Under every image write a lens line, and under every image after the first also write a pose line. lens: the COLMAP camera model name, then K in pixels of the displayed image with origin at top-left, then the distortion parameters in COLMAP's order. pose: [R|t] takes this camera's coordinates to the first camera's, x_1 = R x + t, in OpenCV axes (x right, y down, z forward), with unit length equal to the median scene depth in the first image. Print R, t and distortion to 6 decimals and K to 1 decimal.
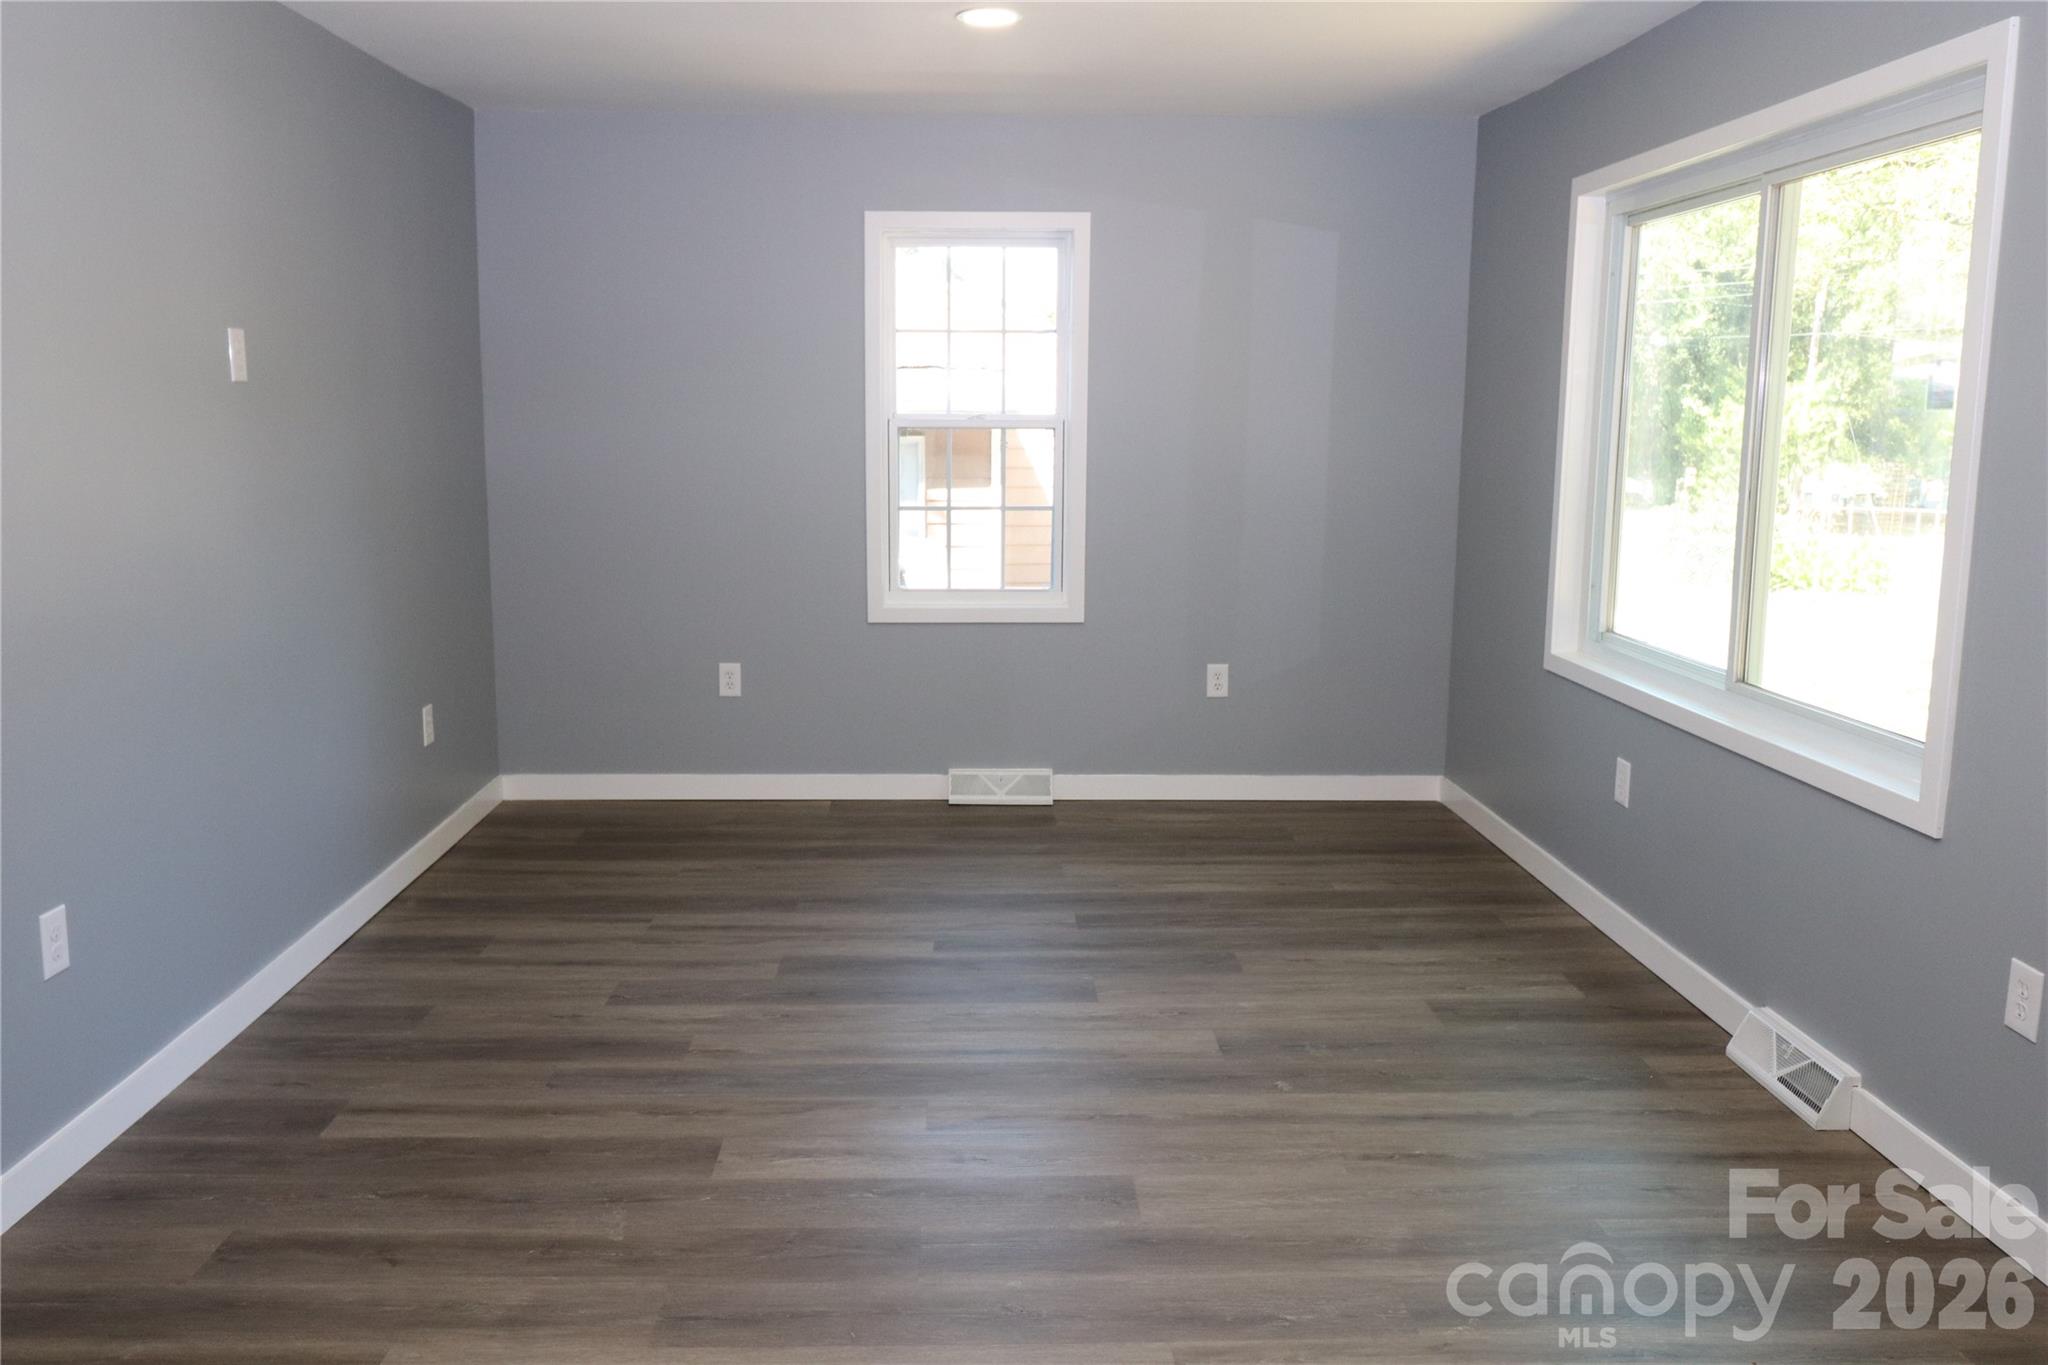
lens RADIAL K [[1606.2, 0, 998.0], [0, 1606.2, 664.5], [0, 0, 1]] dist [0.014668, -0.012289]
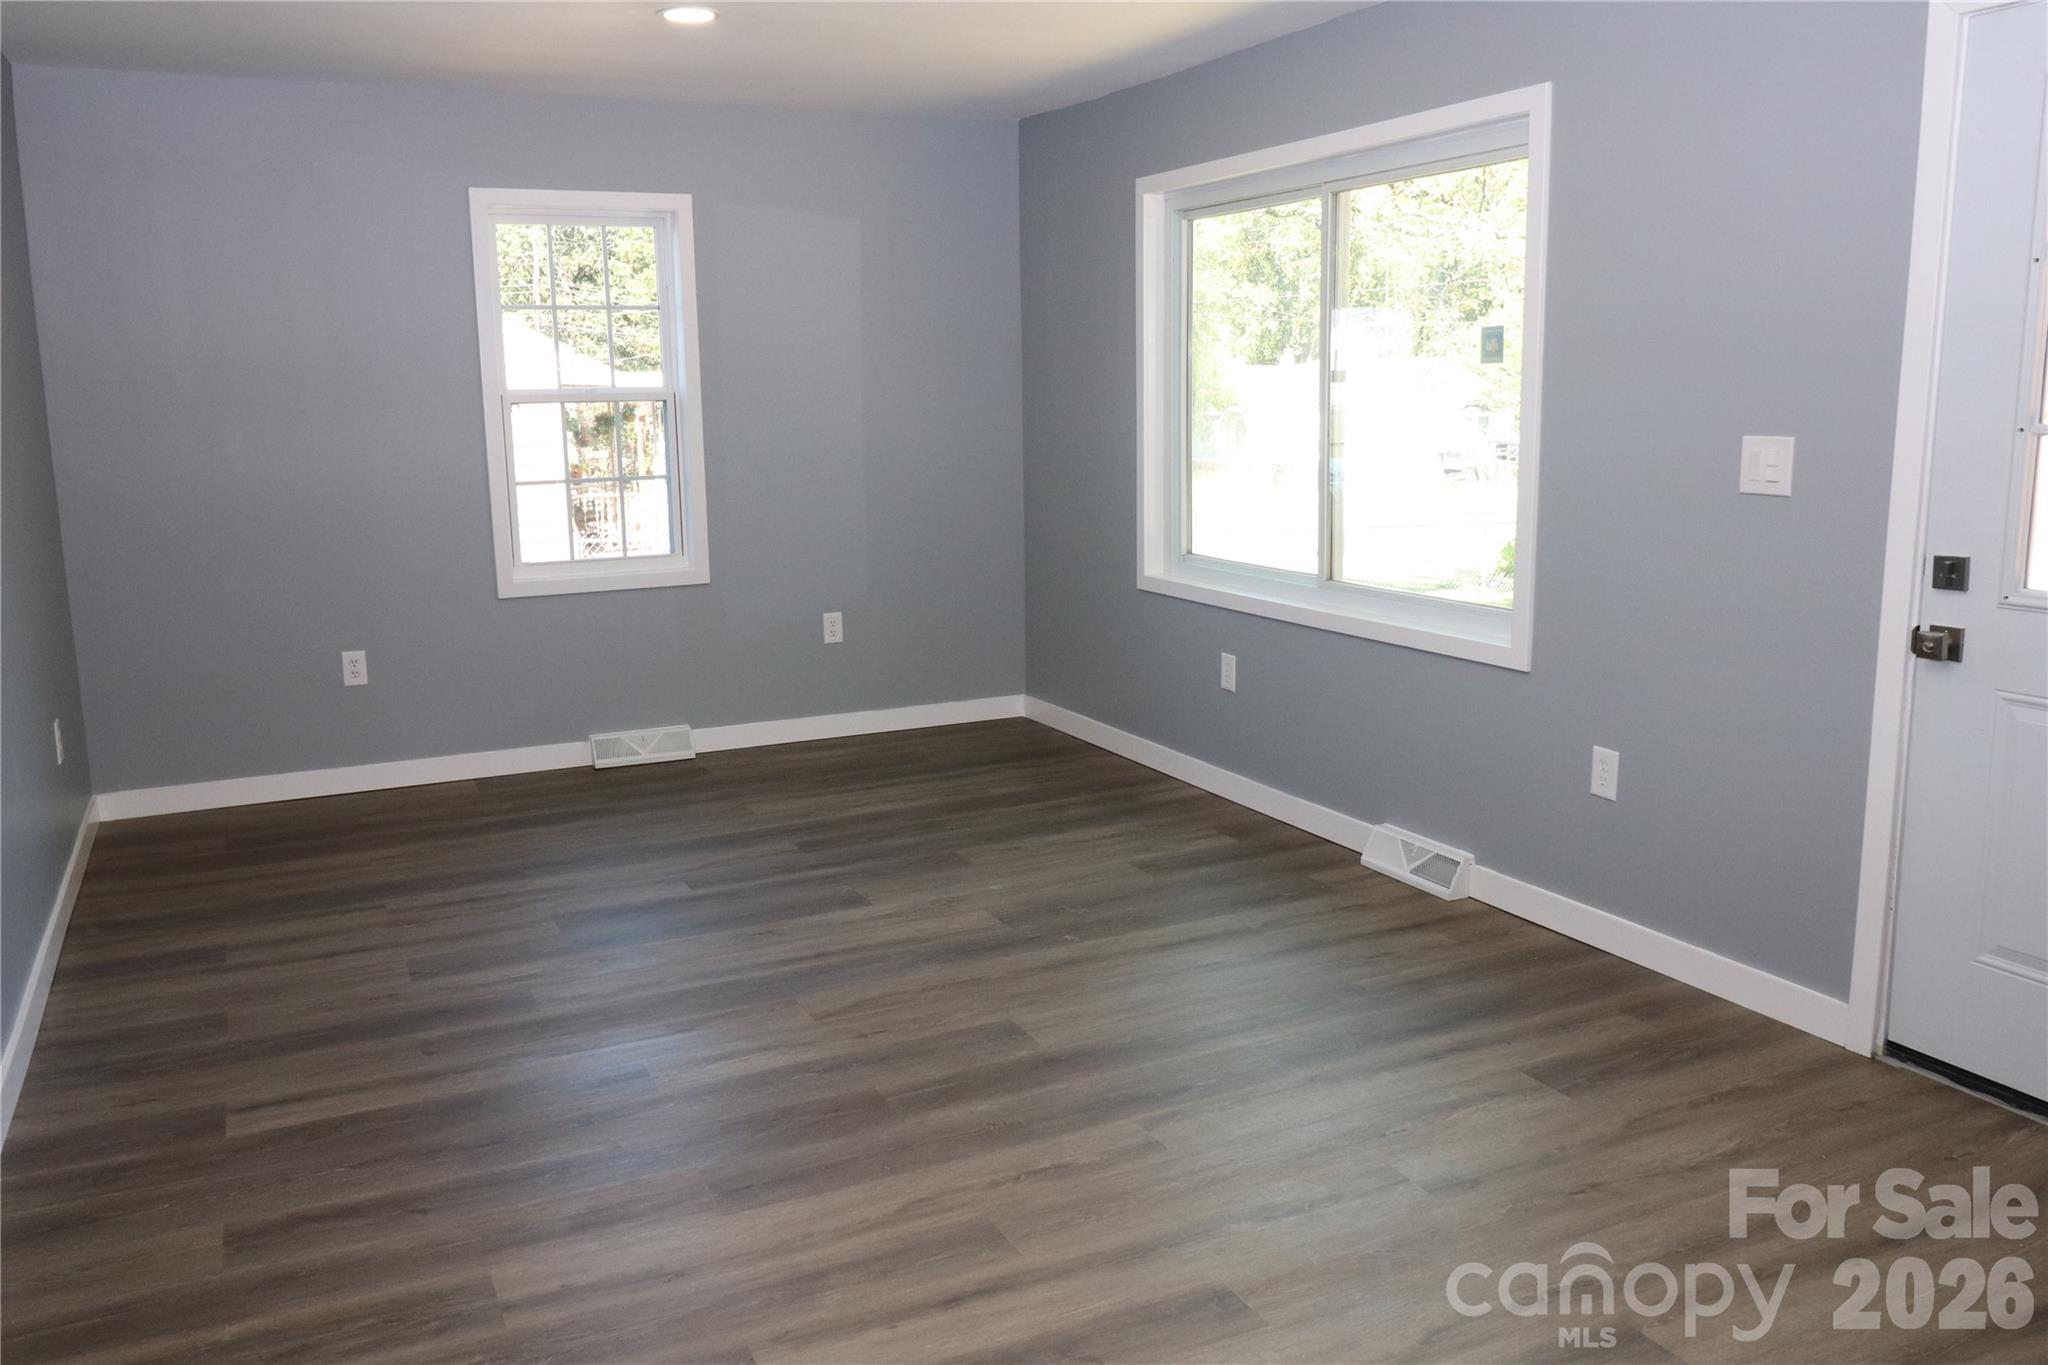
lens RADIAL K [[1606.2, 0, 998.0], [0, 1606.2, 664.5], [0, 0, 1]] dist [0.014668, -0.012289]
pose [[0.913658, -0.091747, 0.395995, -0.251770], [0.085766, 0.995774, 0.032826, 0.011097], [-0.397334, 0.003972, 0.917666, -0.060691]]
